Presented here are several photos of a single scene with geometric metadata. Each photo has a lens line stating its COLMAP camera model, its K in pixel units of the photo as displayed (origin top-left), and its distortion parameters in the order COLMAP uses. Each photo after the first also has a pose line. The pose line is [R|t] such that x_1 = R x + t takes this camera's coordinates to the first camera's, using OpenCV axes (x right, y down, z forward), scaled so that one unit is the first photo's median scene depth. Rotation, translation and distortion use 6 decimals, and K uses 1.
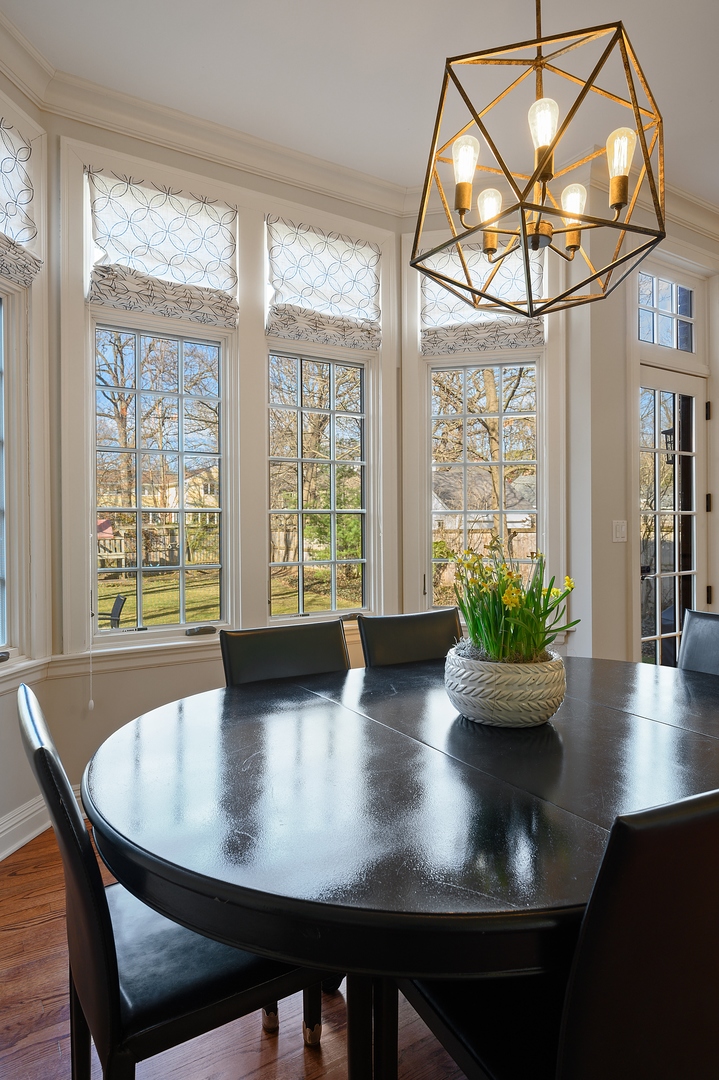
lens RADIAL K [[649.9, 0, 355.7], [0, 649.9, 533.7], [0, 0, 1]] dist [0.002075, -0.001185]
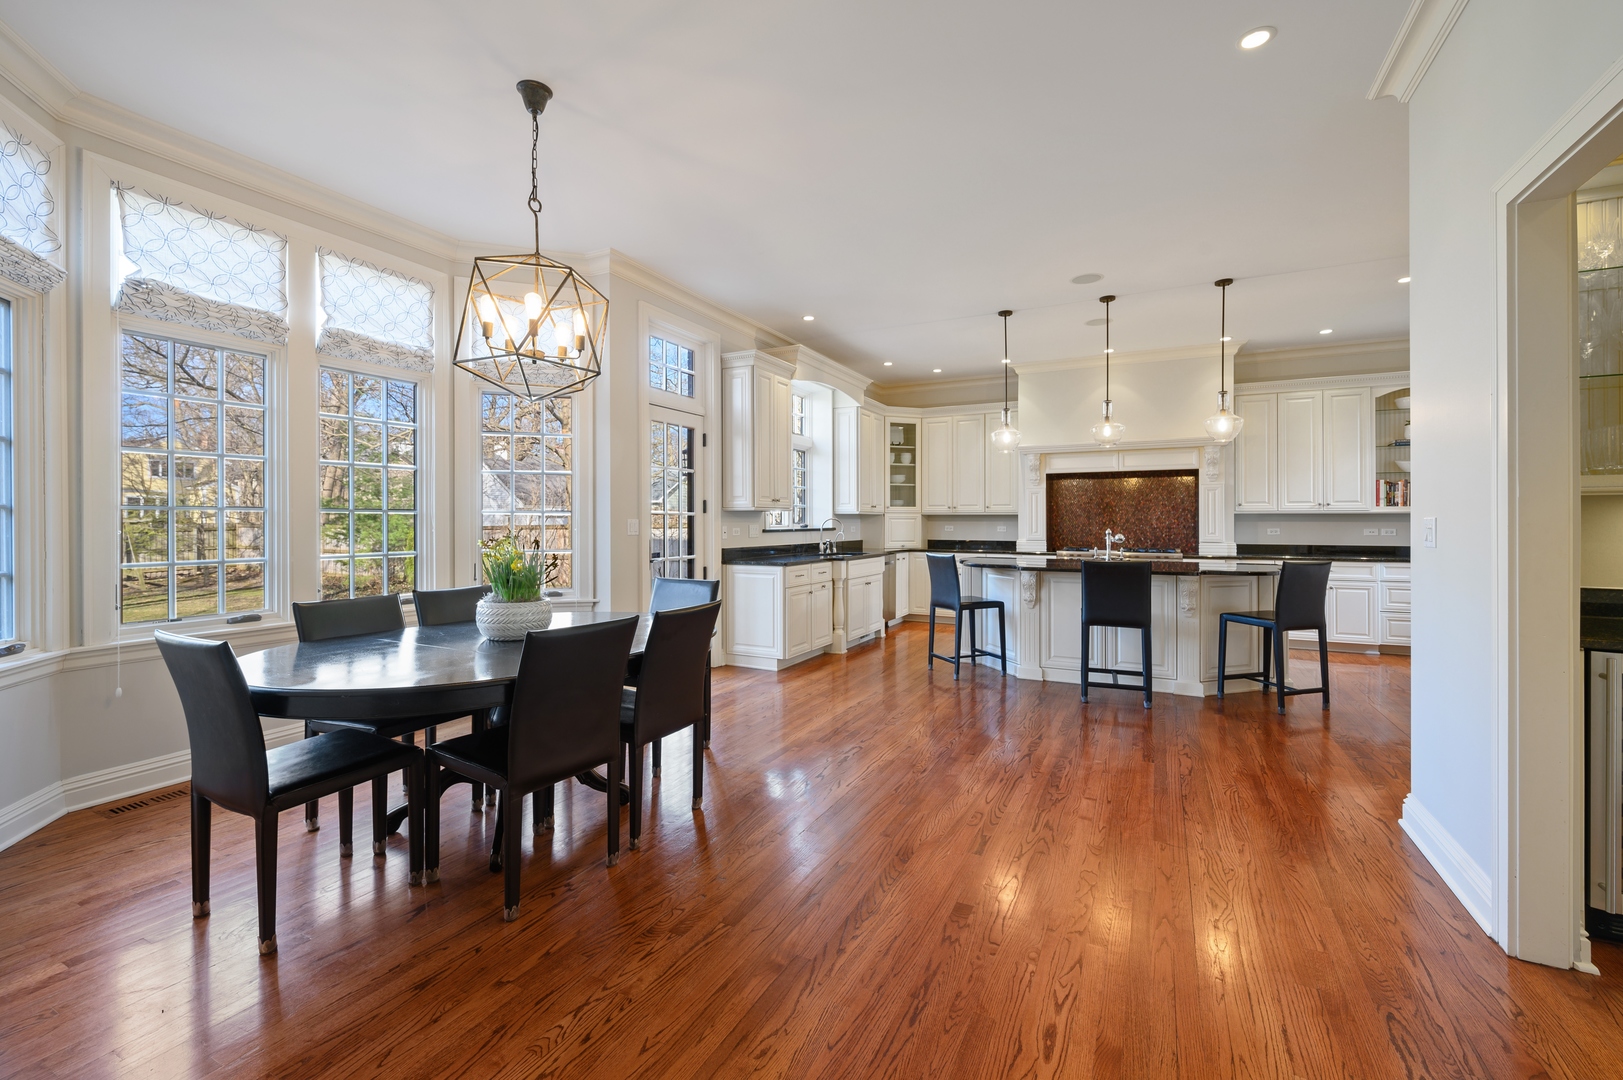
lens RADIAL K [[686.2, 0, 818.7], [0, 686.2, 521.7], [0, 0, 1]] dist [-0.003385, 0.000986]
pose [[0.854208, 0.002573, 0.519925, -0.012636], [0.003806, 0.999930, -0.011201, 0.002453], [-0.519917, 0.011546, 0.854139, -0.491743]]
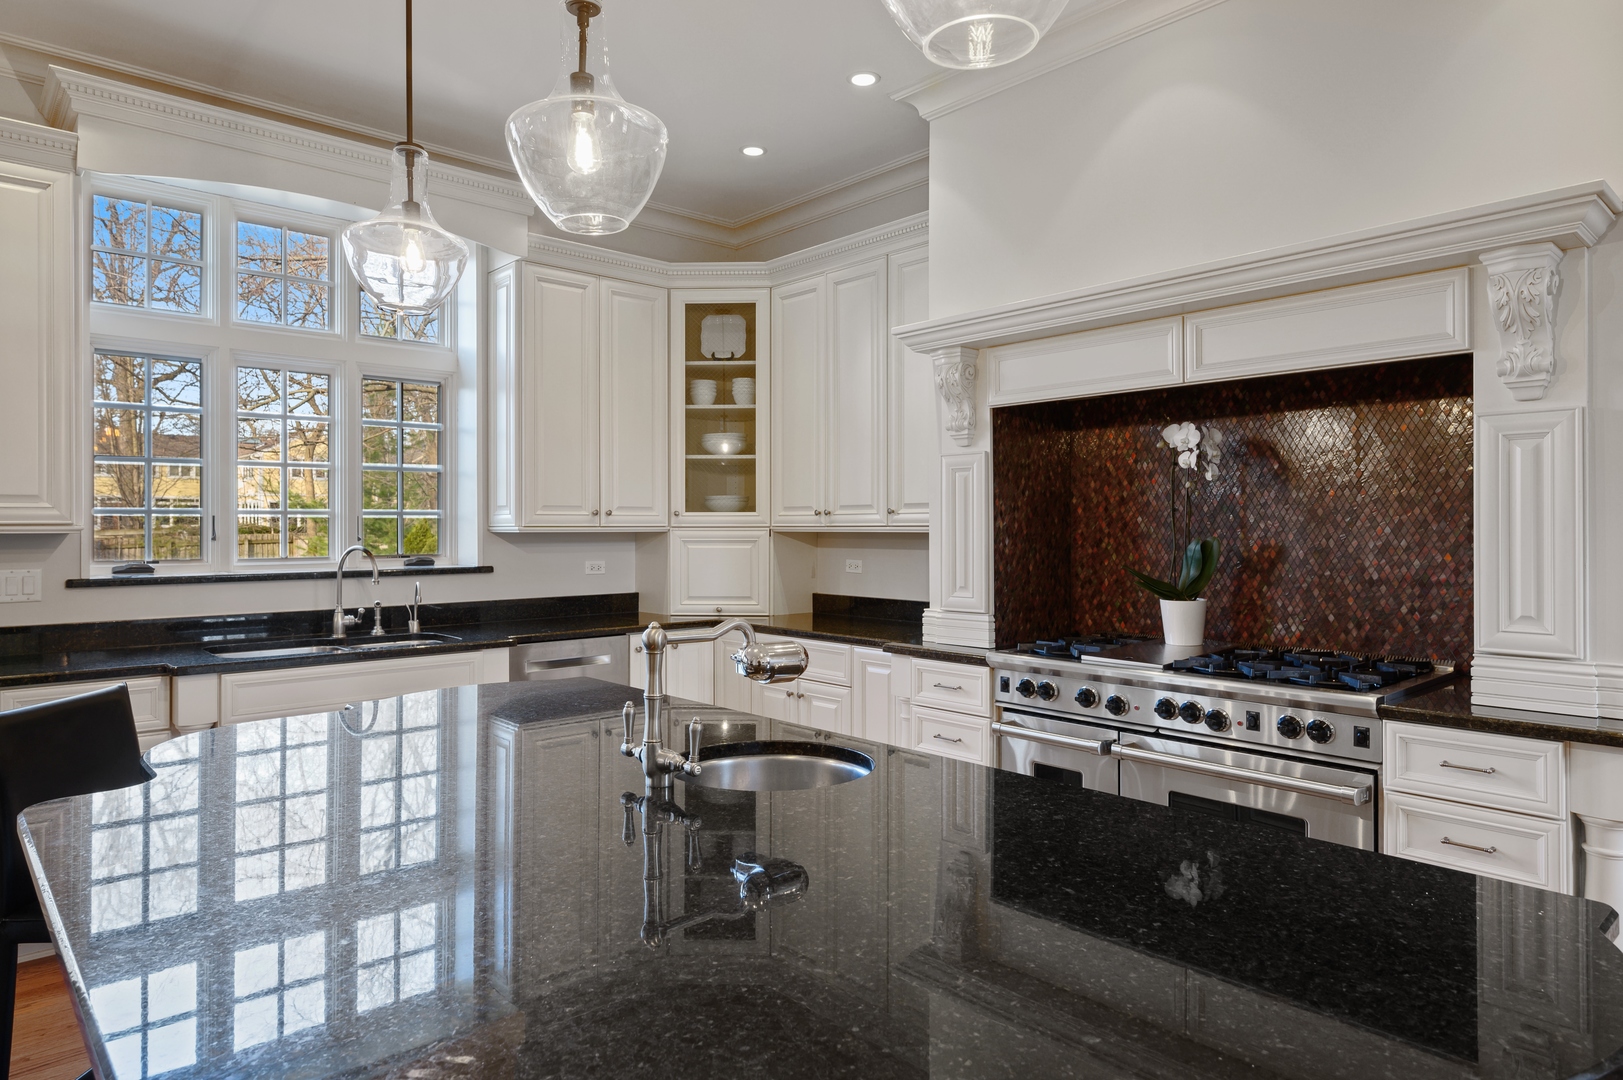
lens RADIAL K [[976.7, 0, 808.1], [0, 976.7, 531.5], [0, 0, 1]] dist [0.002075, -0.001185]
pose [[0.985247, -0.001642, 0.171129, 1.661112], [0.003320, 0.999949, -0.009520, -0.042925], [-0.171105, 0.009948, 0.985203, 0.145635]]
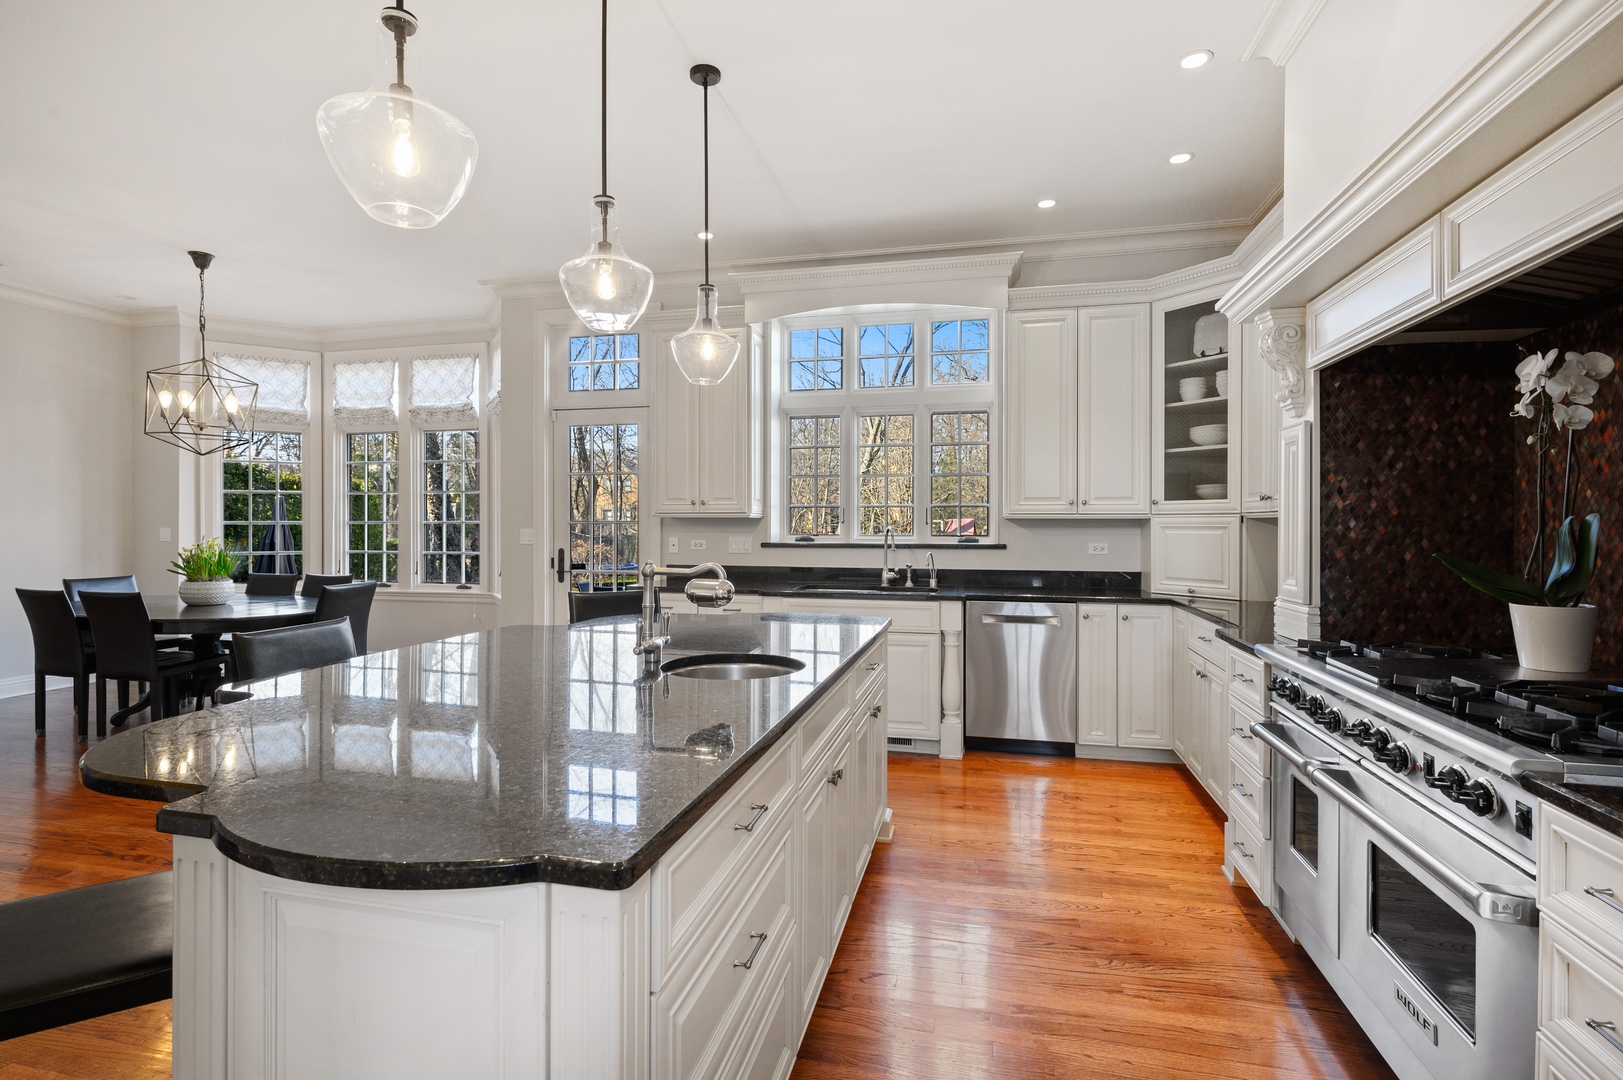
lens RADIAL K [[769.2, 0, 807.0], [0, 769.2, 536.5], [0, 0, 1]] dist [-0.001984, -0.000218]
pose [[0.698431, 0.013388, -0.715552, 2.303068], [-0.013592, 0.999893, 0.005441, -0.023978], [0.715548, 0.005925, 0.698538, 0.322287]]
